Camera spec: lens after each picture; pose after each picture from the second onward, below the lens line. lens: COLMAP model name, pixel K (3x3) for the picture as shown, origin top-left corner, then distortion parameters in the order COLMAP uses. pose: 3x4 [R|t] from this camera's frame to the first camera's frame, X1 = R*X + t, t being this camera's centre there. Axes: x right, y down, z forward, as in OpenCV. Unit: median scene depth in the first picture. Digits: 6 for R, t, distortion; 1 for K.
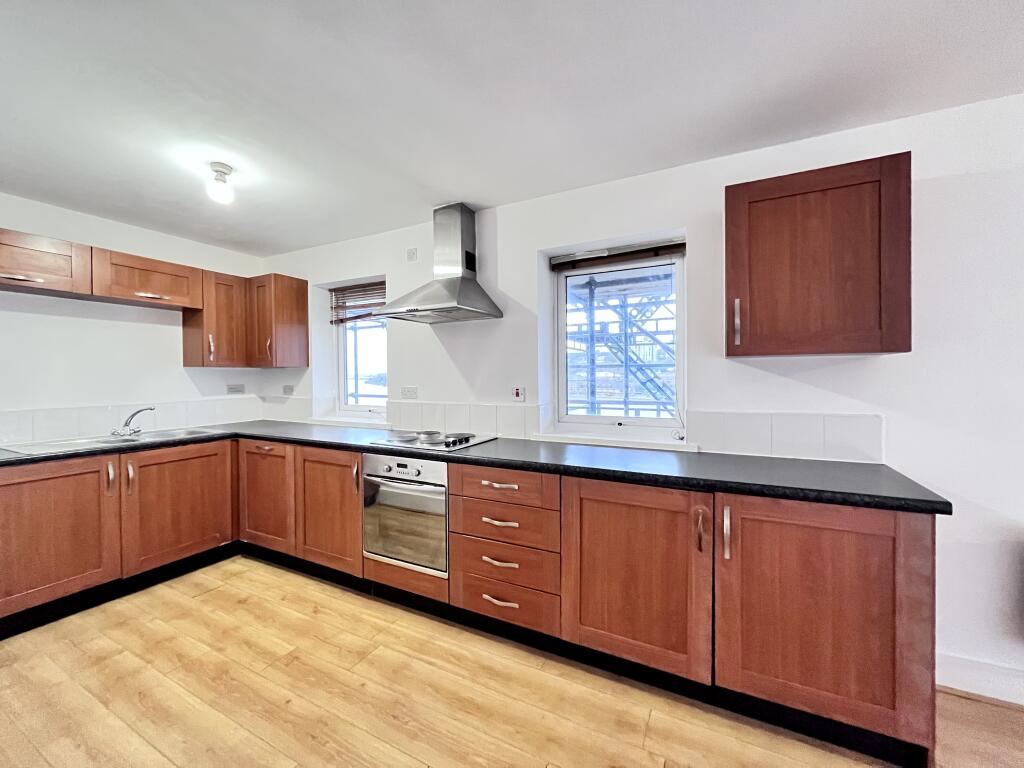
lens RADIAL K [[410.8, 0, 514.6], [0, 410.8, 381.5], [0, 0, 1]] dist [-0.002503, -0.000634]
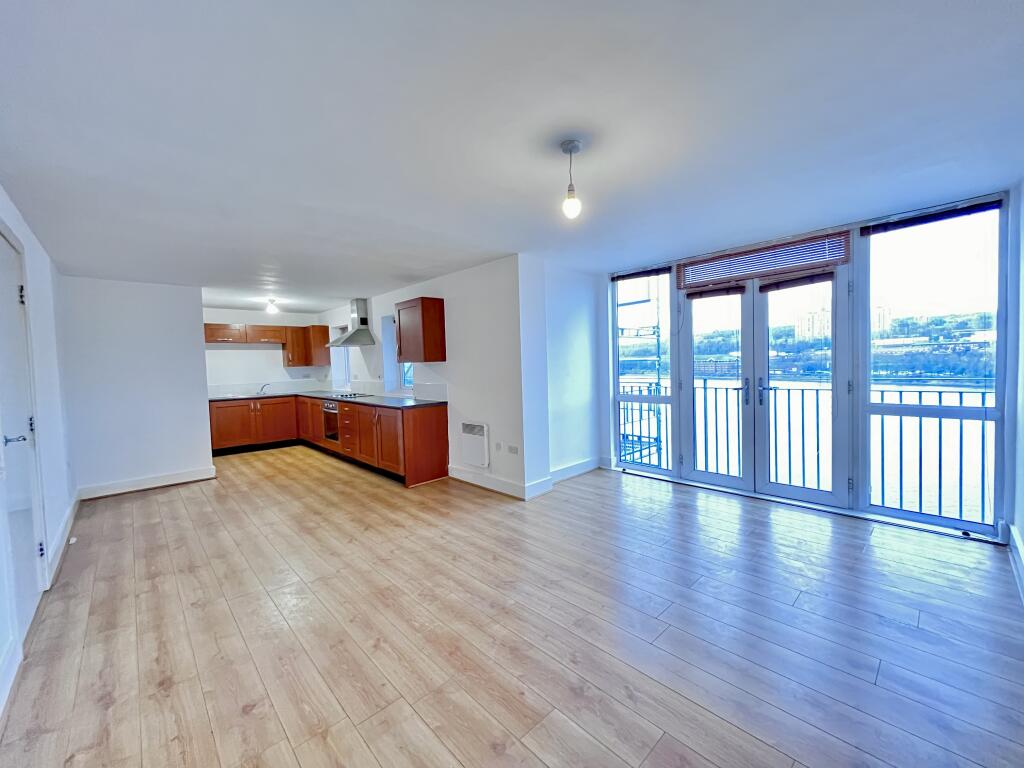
lens RADIAL K [[410.8, 0, 513.7], [0, 410.8, 380.4], [0, 0, 1]] dist [-0.002503, -0.000634]
pose [[0.943307, -0.007265, -0.331841, 1.709745], [0.019596, 0.999236, 0.033829, -0.016449], [0.331342, -0.038414, 0.942728, -1.103425]]
